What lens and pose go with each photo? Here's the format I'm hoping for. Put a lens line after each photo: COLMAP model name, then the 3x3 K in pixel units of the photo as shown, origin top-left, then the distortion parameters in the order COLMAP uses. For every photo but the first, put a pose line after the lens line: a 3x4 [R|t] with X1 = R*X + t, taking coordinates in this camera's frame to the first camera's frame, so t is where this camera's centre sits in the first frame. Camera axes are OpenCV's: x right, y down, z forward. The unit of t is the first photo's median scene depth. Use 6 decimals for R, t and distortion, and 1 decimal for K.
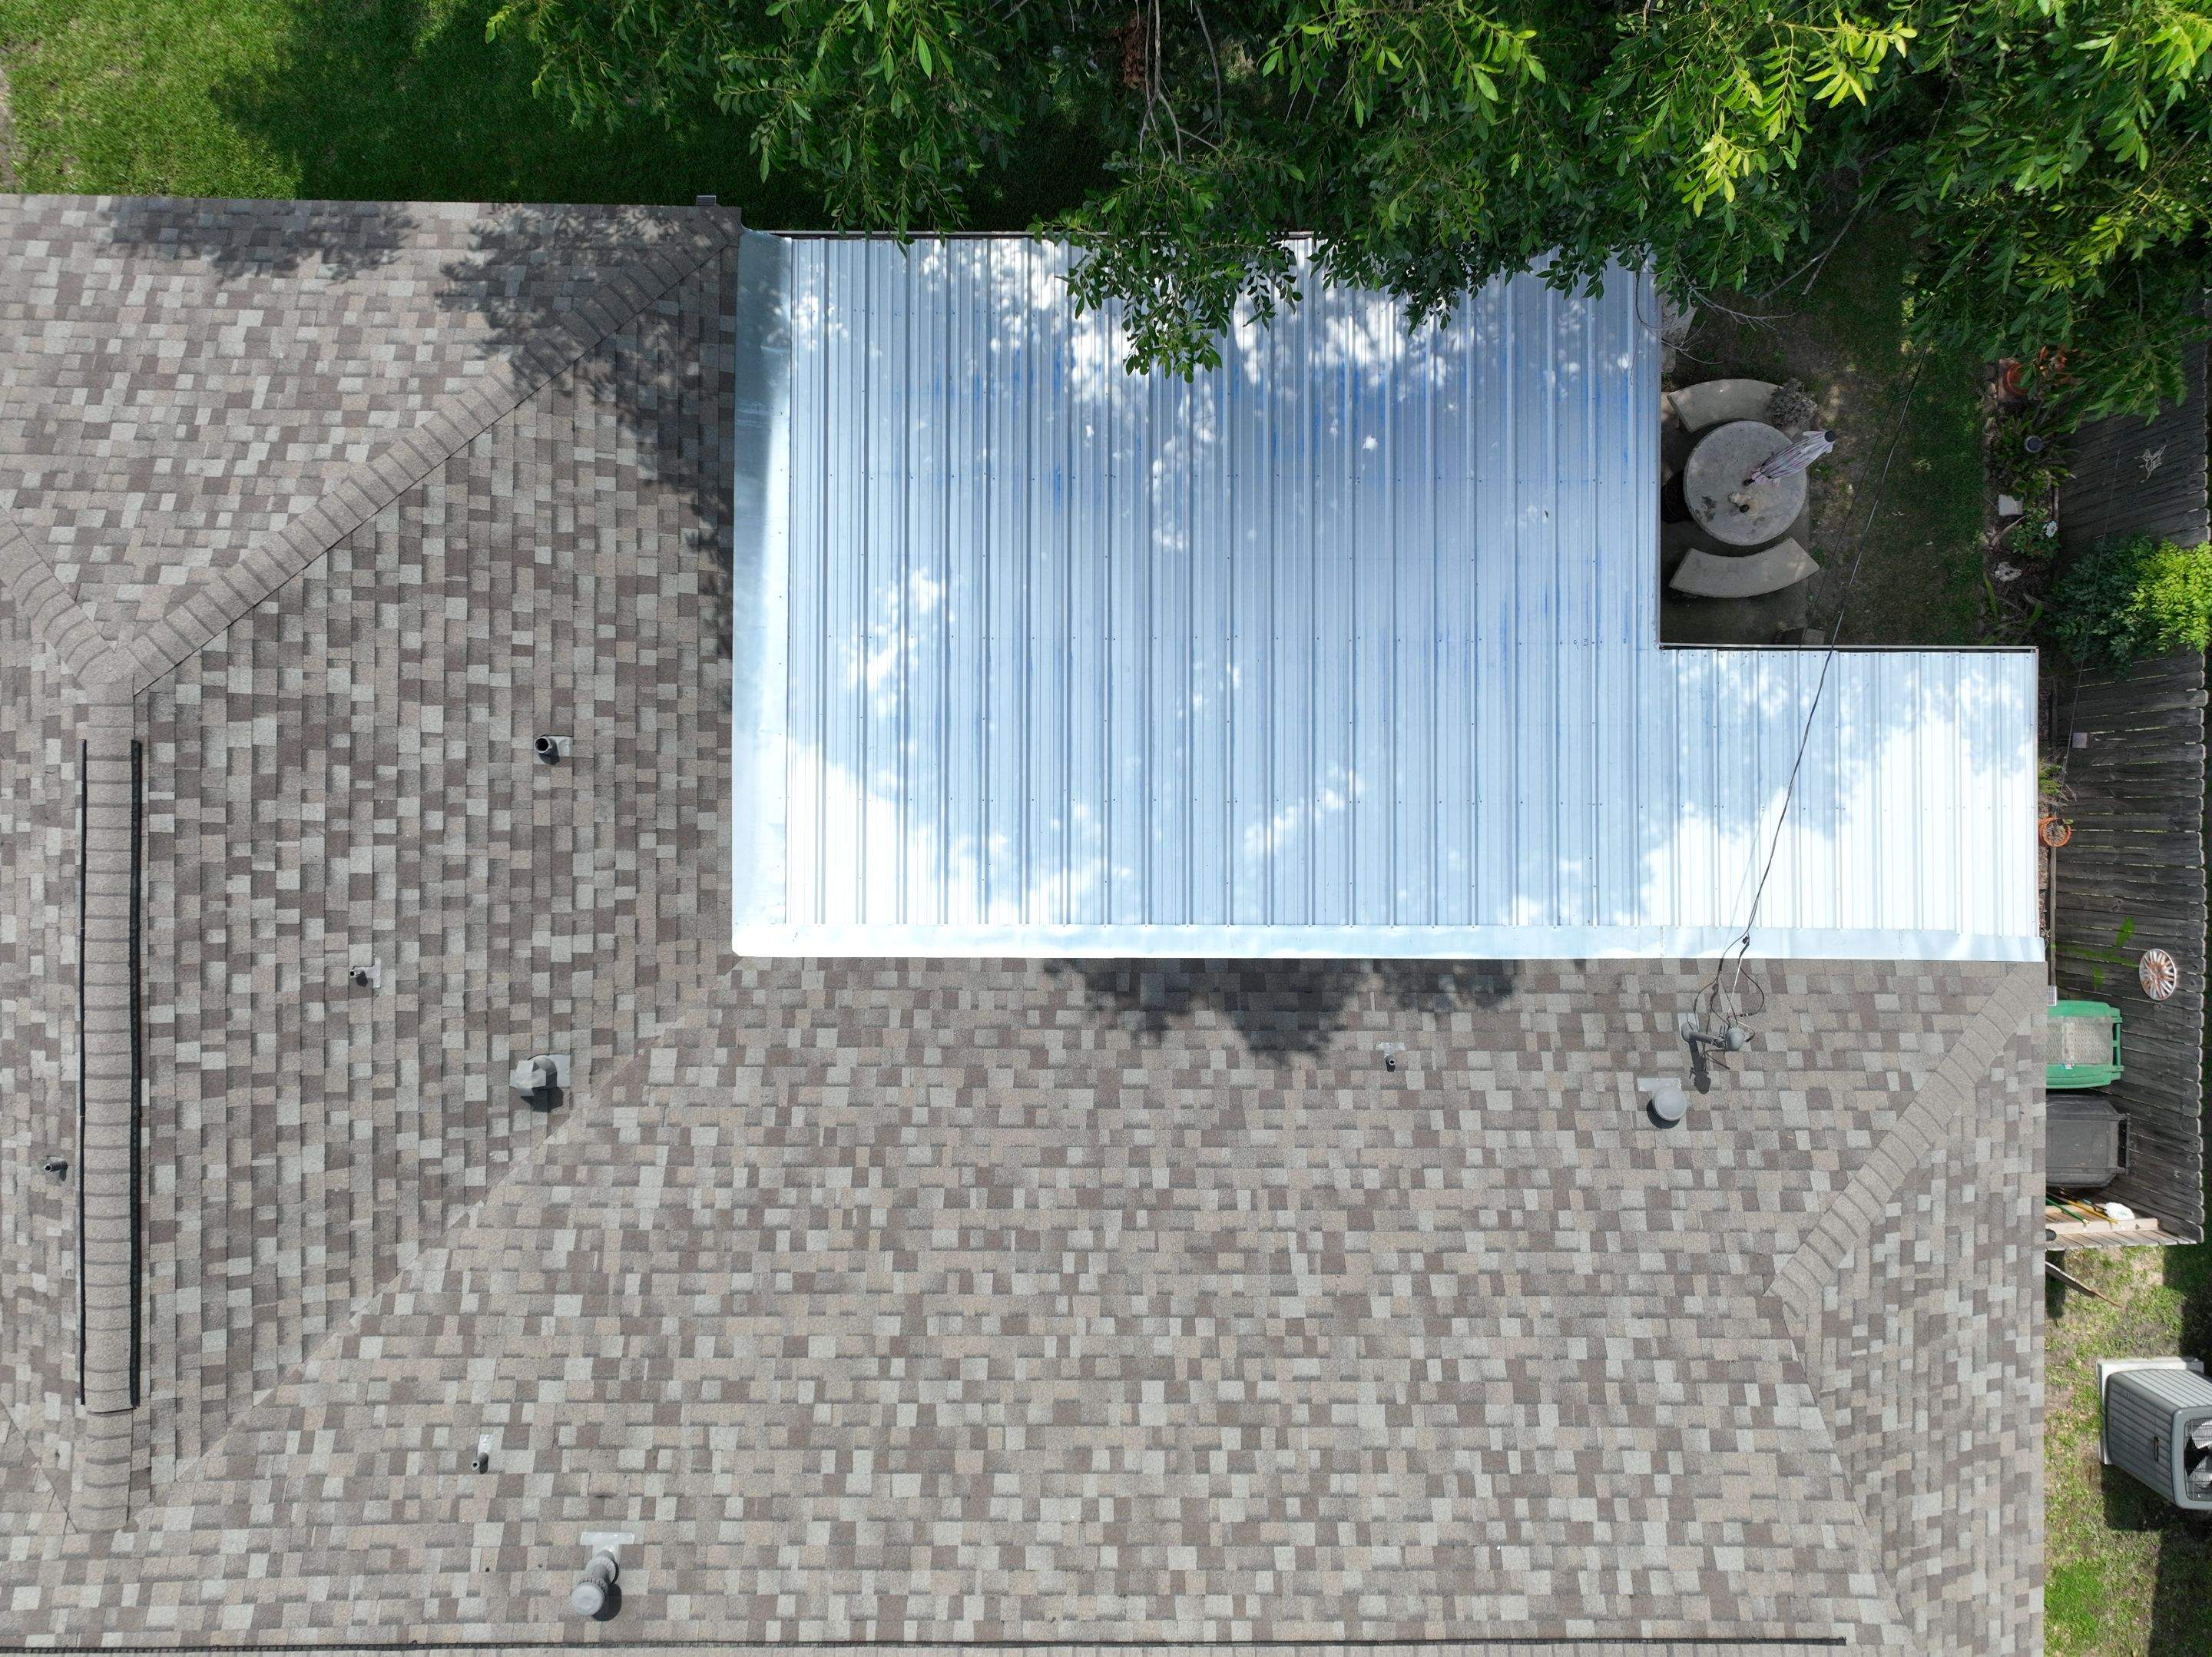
lens RADIAL K [[1552.1, 0, 1104.2], [0, 1552.1, 830.1], [0, 0, 1]] dist [-0.003163, 0.019107]
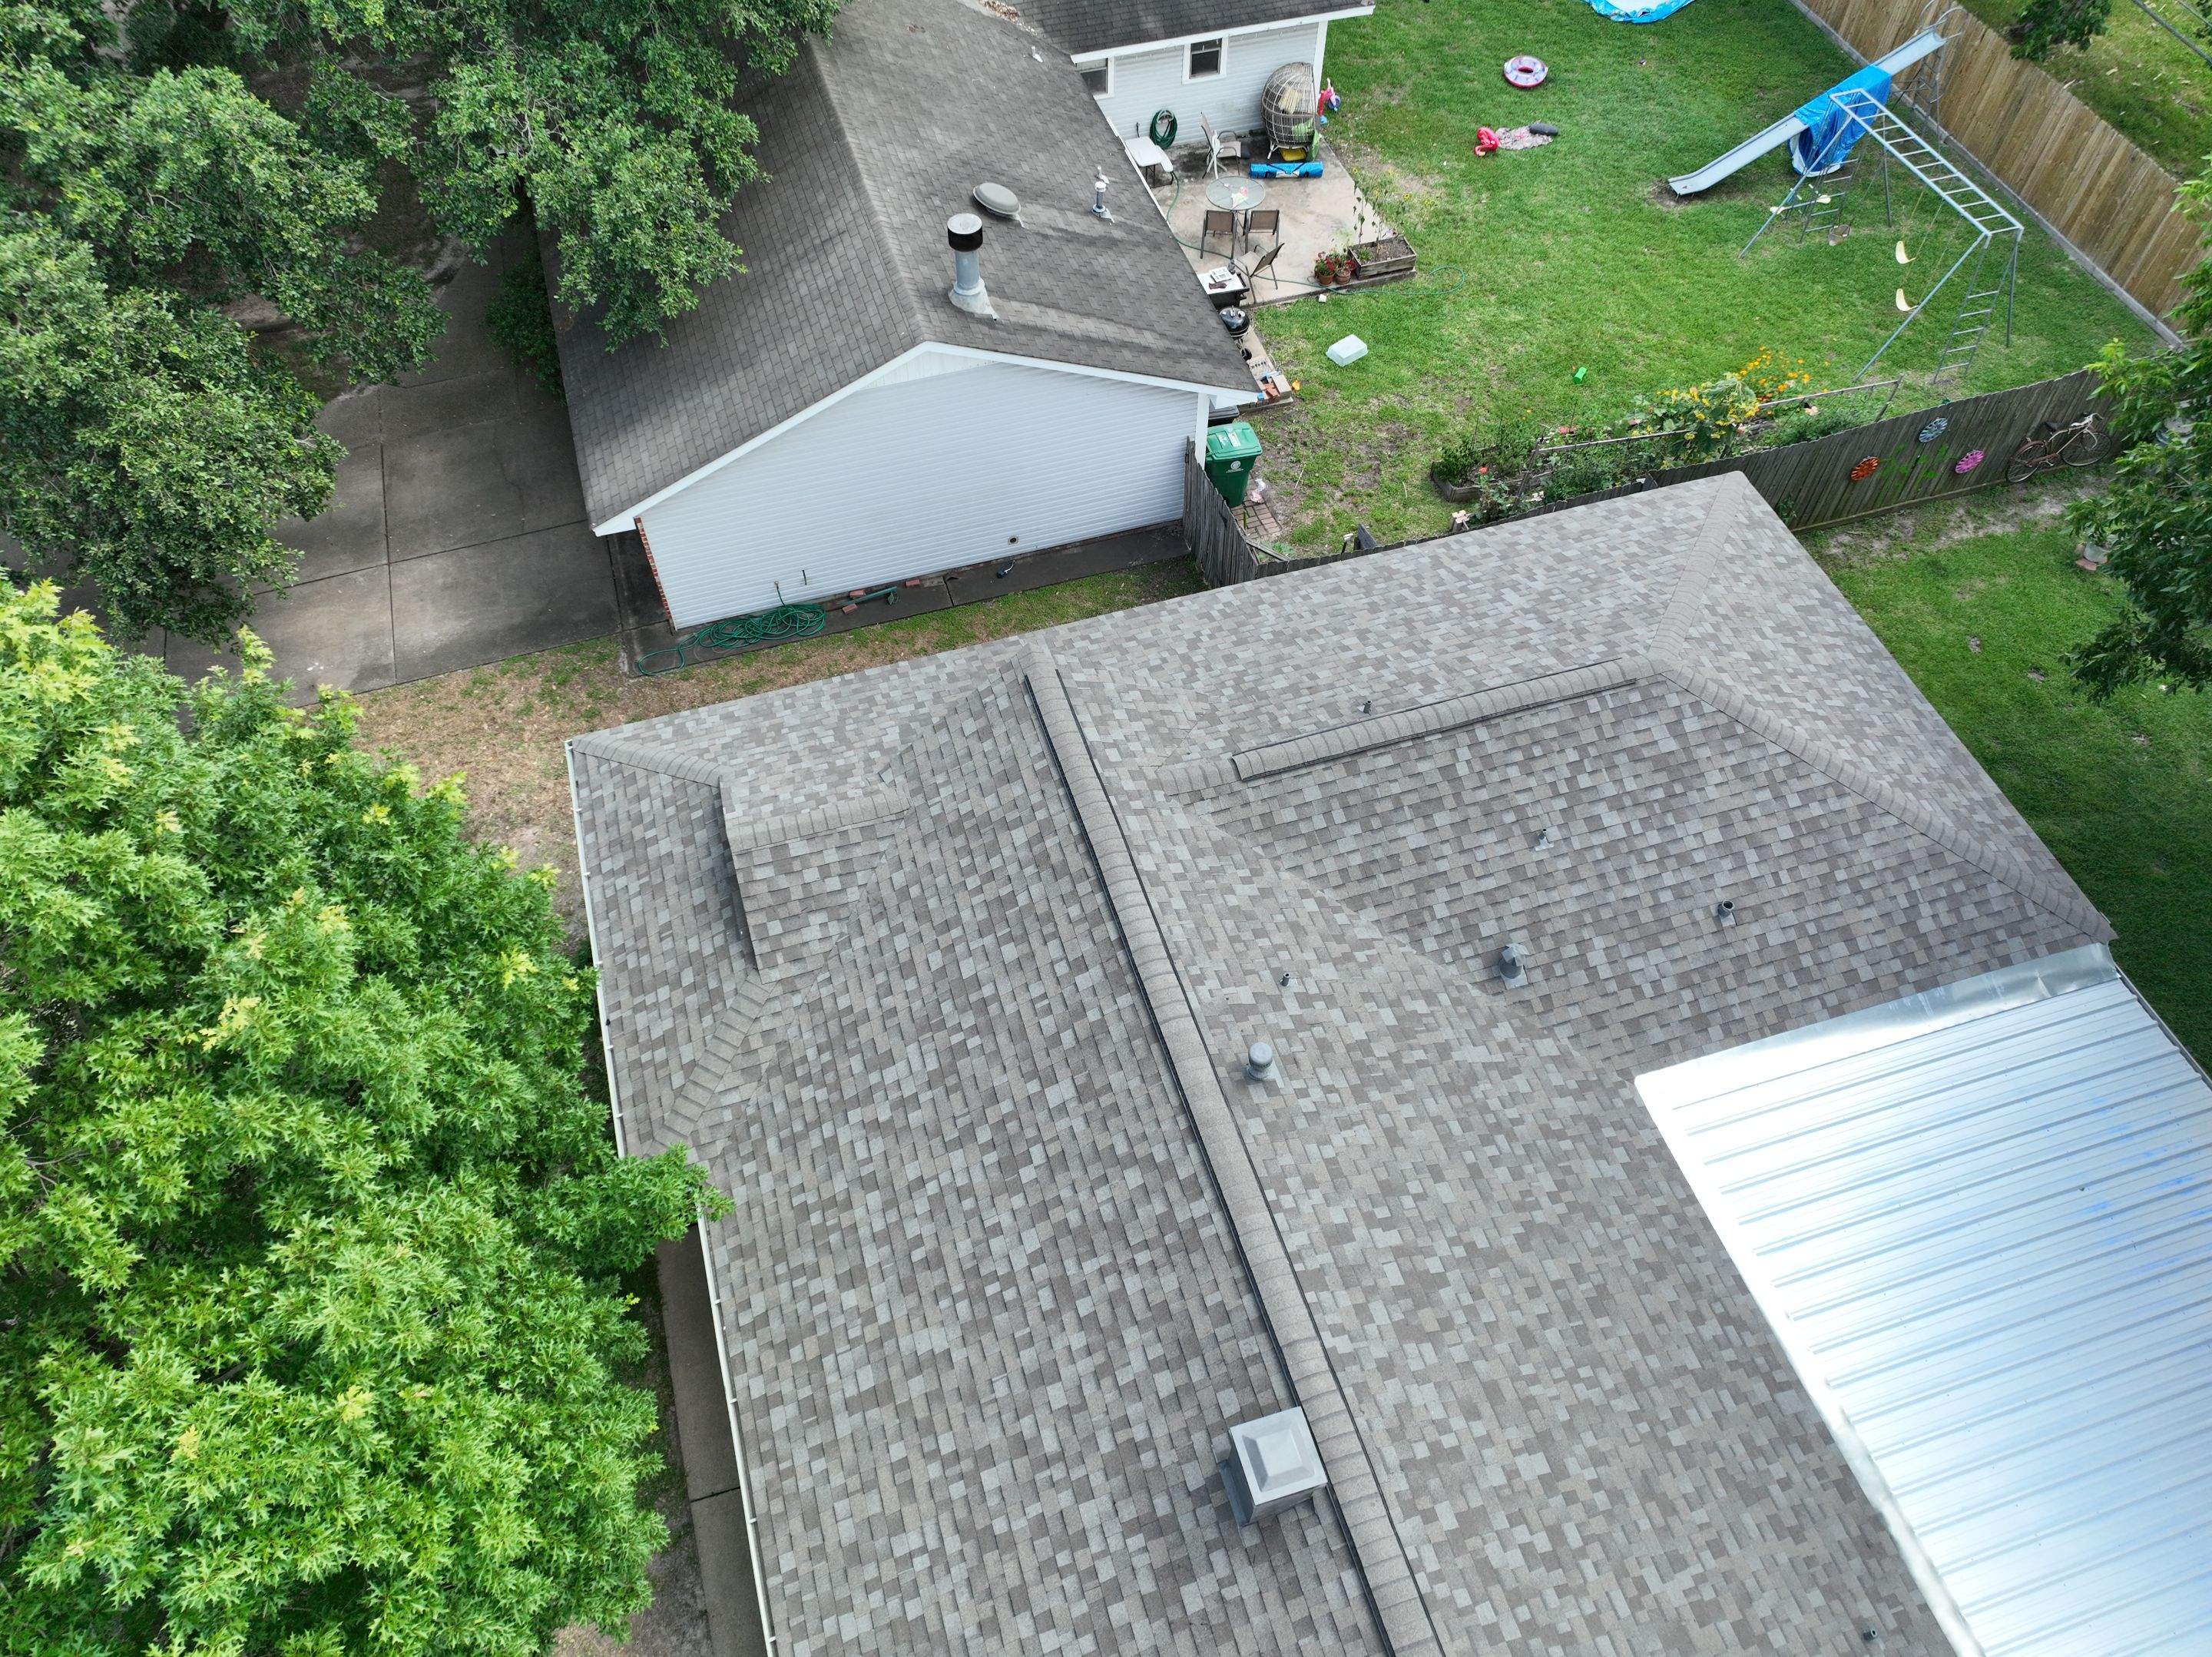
lens RADIAL K [[1552.1, 0, 1102.4], [0, 1552.1, 828.6], [0, 0, 1]] dist [-0.003163, 0.019107]
pose [[0.302123, 0.772649, -0.558332, 0.199493], [-0.953254, 0.241579, -0.181511, 0.722643], [-0.005363, 0.587071, 0.809518, -0.180585]]
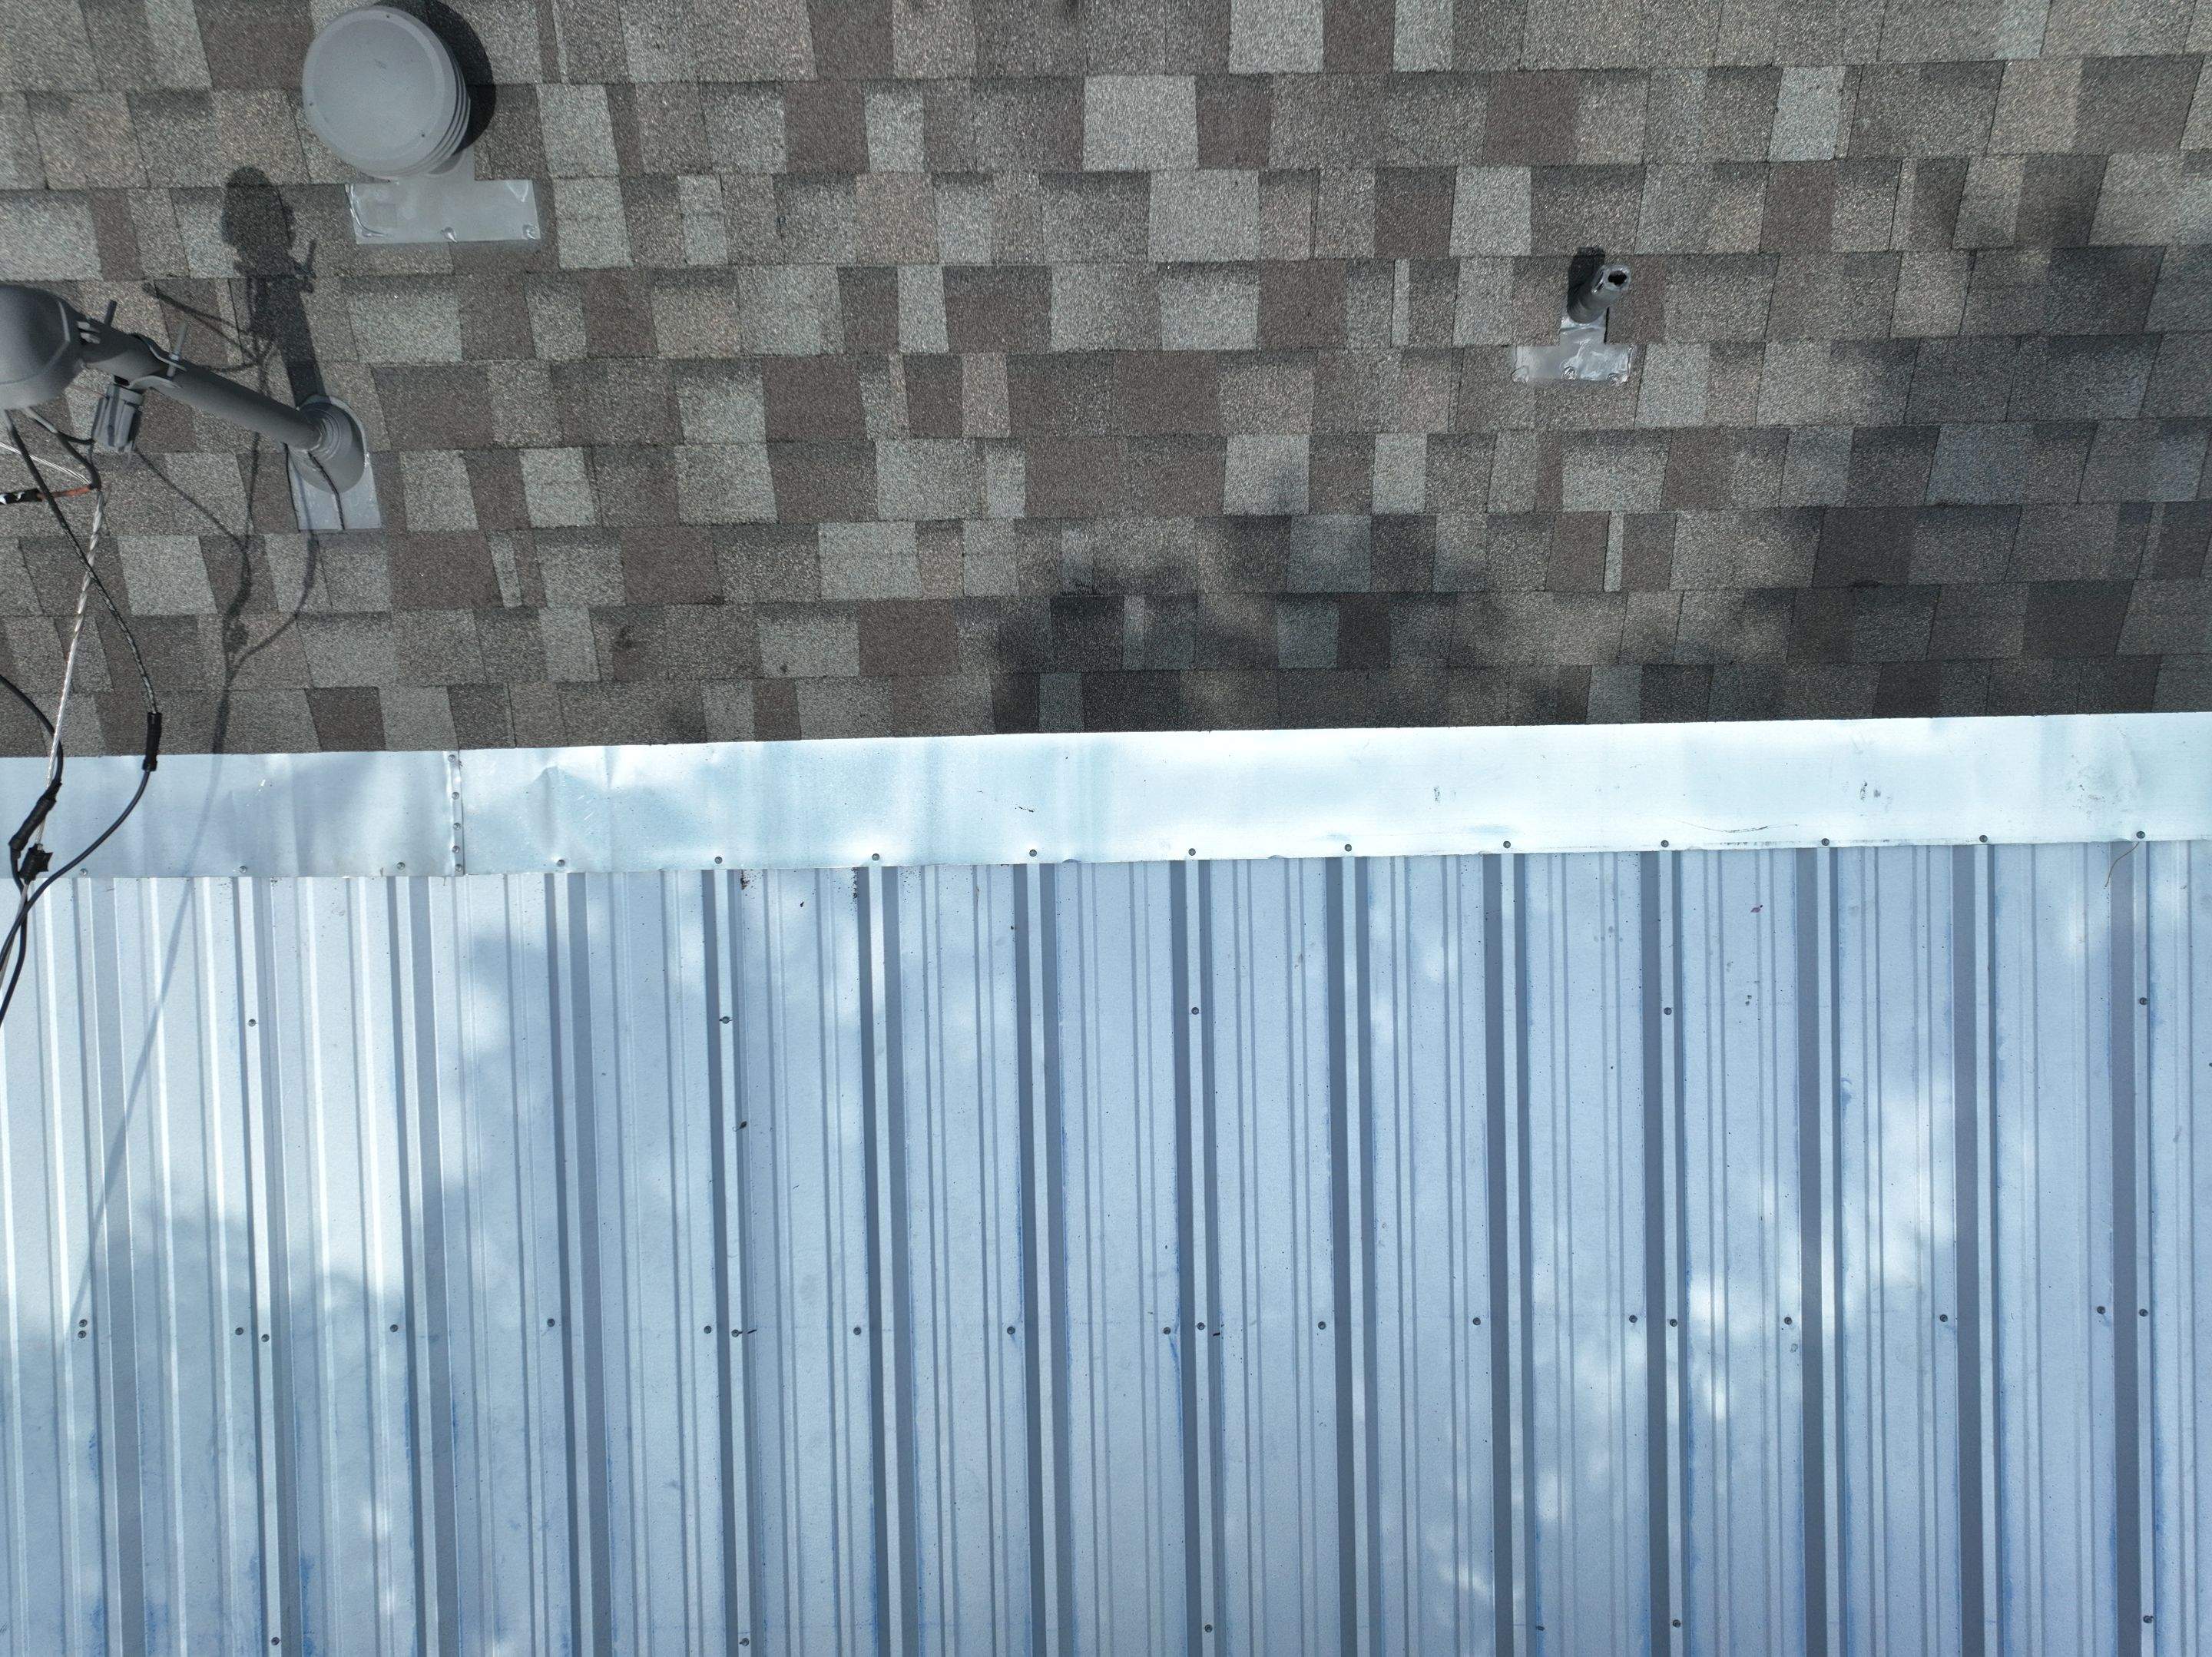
lens RADIAL K [[1552.1, 0, 1102.0], [0, 1552.1, 827.9], [0, 0, 1]] dist [-0.003163, 0.019107]
pose [[-0.999682, 0.022214, -0.011963, 0.270510], [-0.022047, -0.999660, -0.013940, 0.074532], [-0.012269, -0.013672, 0.999831, 0.783665]]
